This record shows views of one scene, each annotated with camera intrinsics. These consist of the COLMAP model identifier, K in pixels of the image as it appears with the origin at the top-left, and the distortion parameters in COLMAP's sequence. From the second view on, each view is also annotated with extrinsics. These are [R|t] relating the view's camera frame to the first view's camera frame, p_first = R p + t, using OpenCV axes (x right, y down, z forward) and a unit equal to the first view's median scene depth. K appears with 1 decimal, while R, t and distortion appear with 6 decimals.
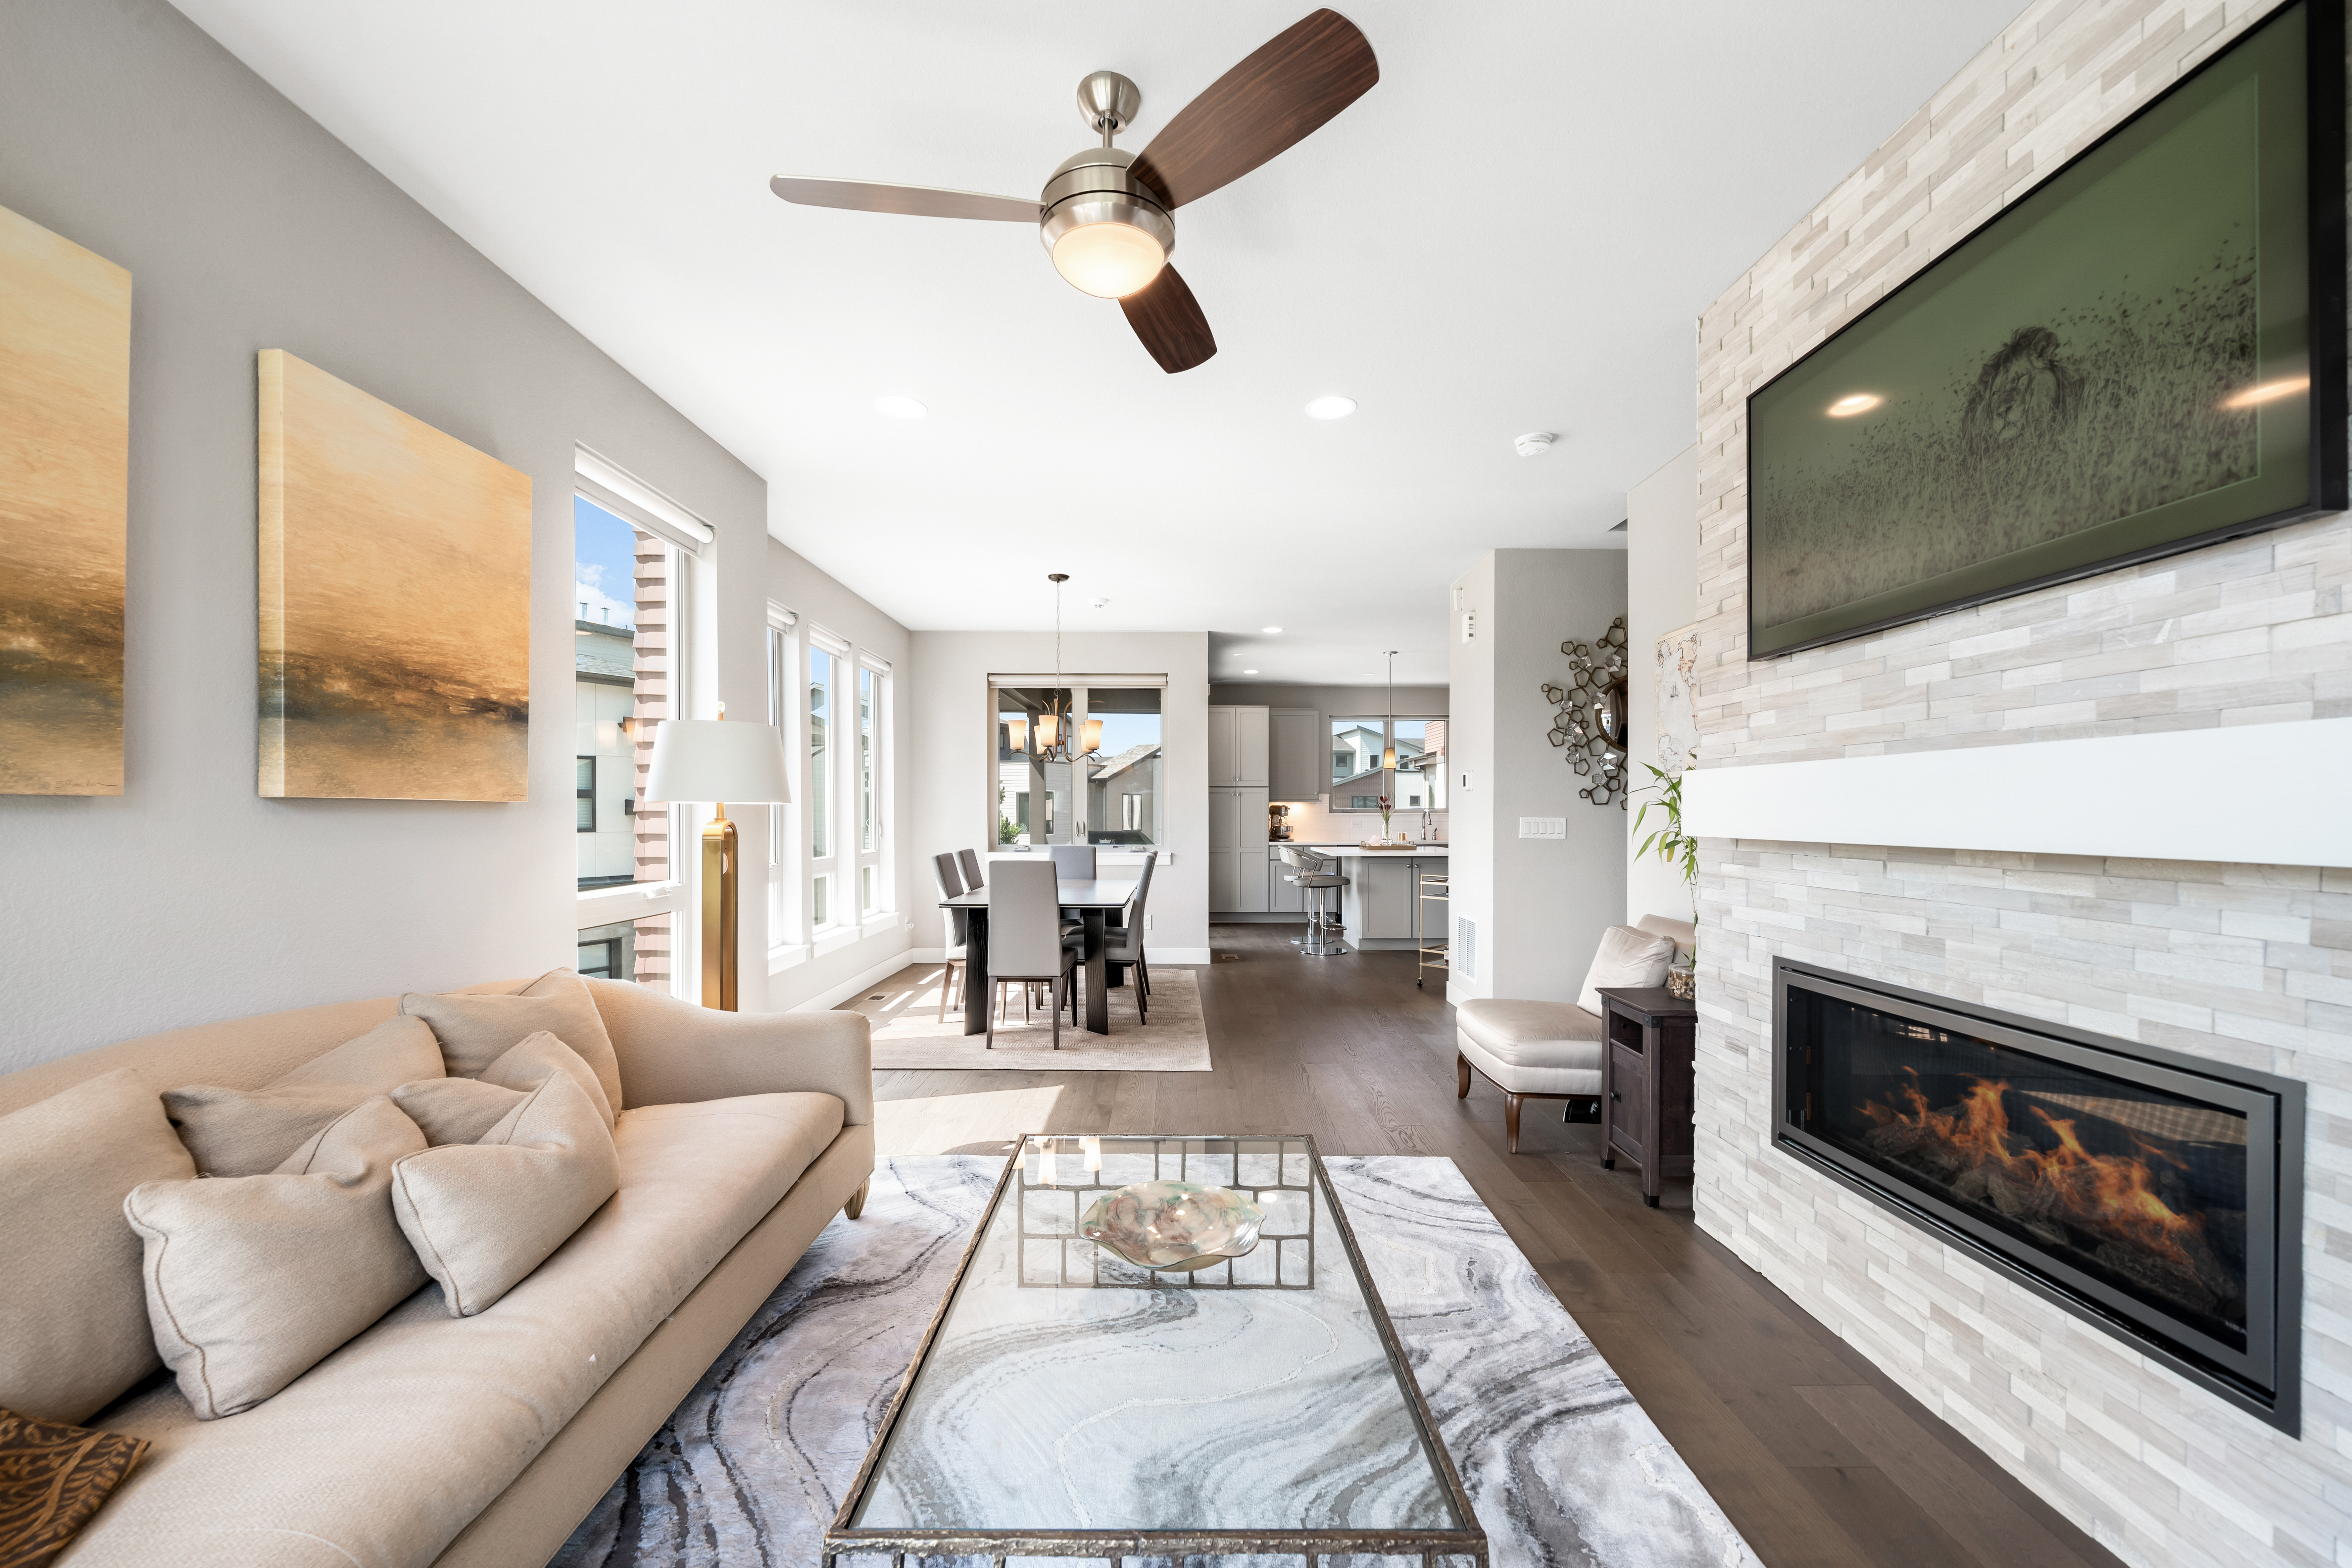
lens RADIAL K [[891.3, 0, 1173.6], [0, 891.3, 813.2], [0, 0, 1]] dist [0.000099, 0.000002]
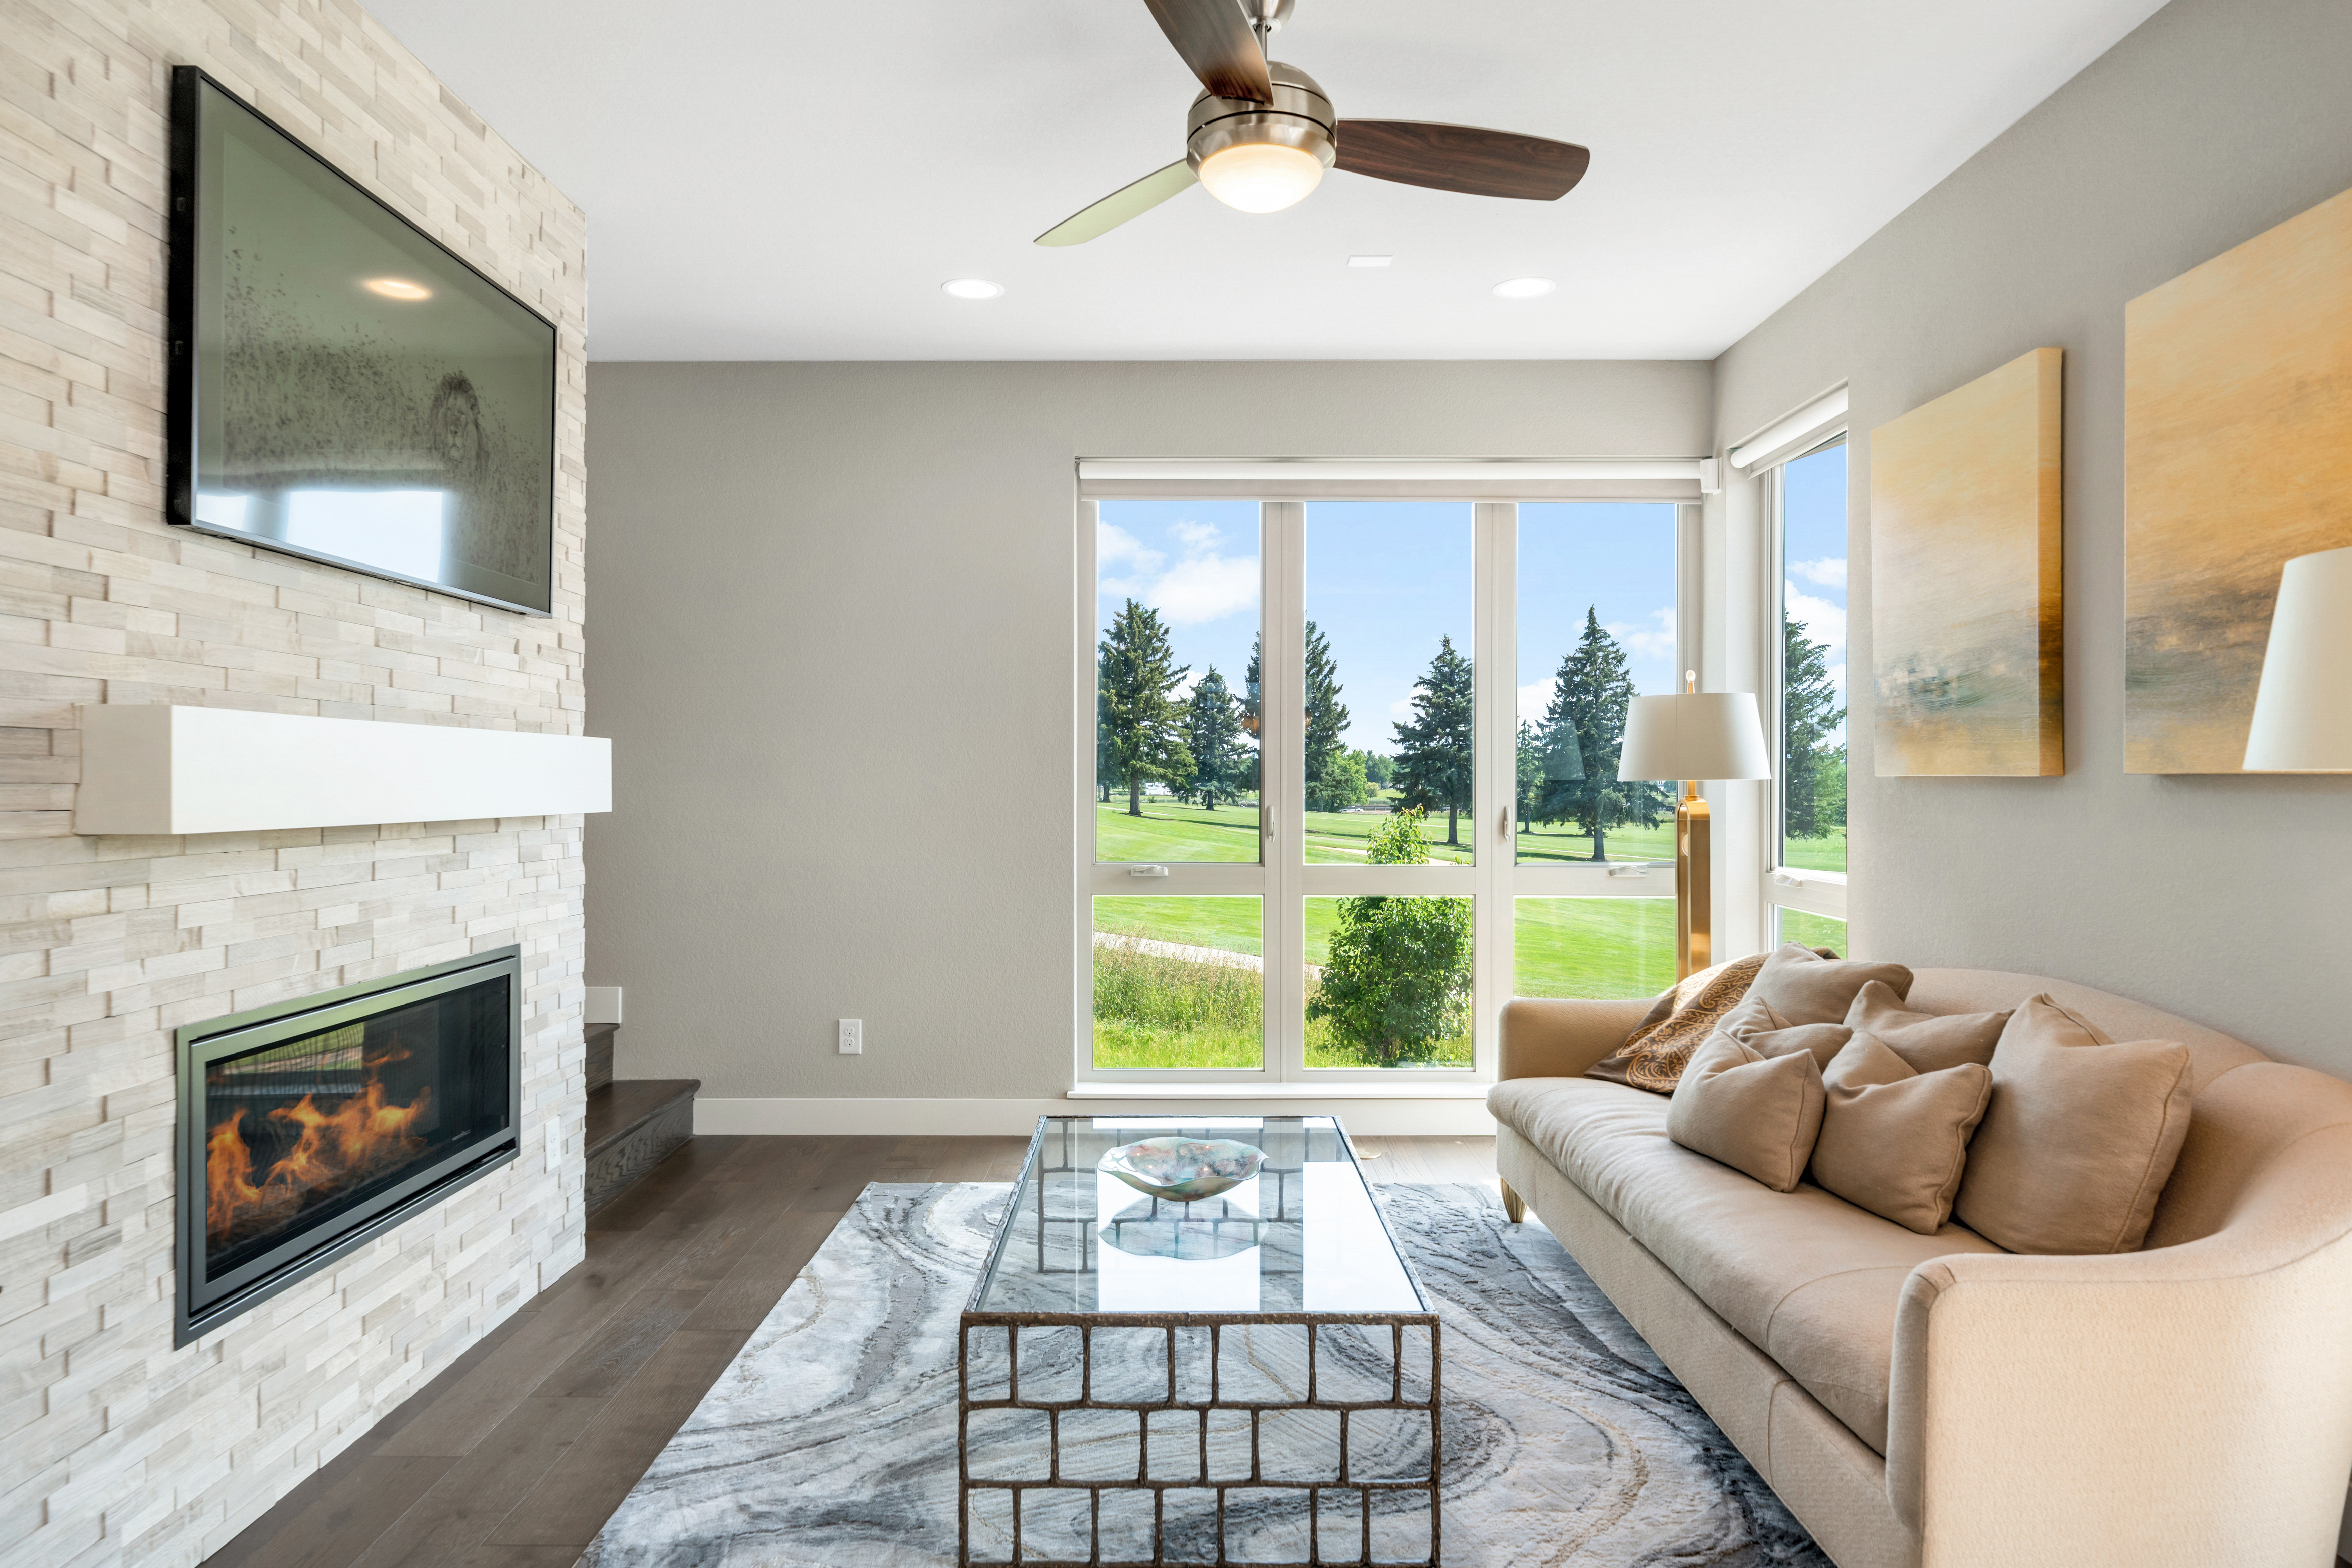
lens RADIAL K [[1454.6, 0, 1121.6], [0, 1454.6, 782.9], [0, 0, 1]] dist [-0.001326, -0.000028]
pose [[-0.999460, -0.002363, 0.032778, 0.017434], [-0.002293, 0.999995, 0.002162, -0.008793], [-0.032783, 0.002086, -0.999460, 2.420985]]
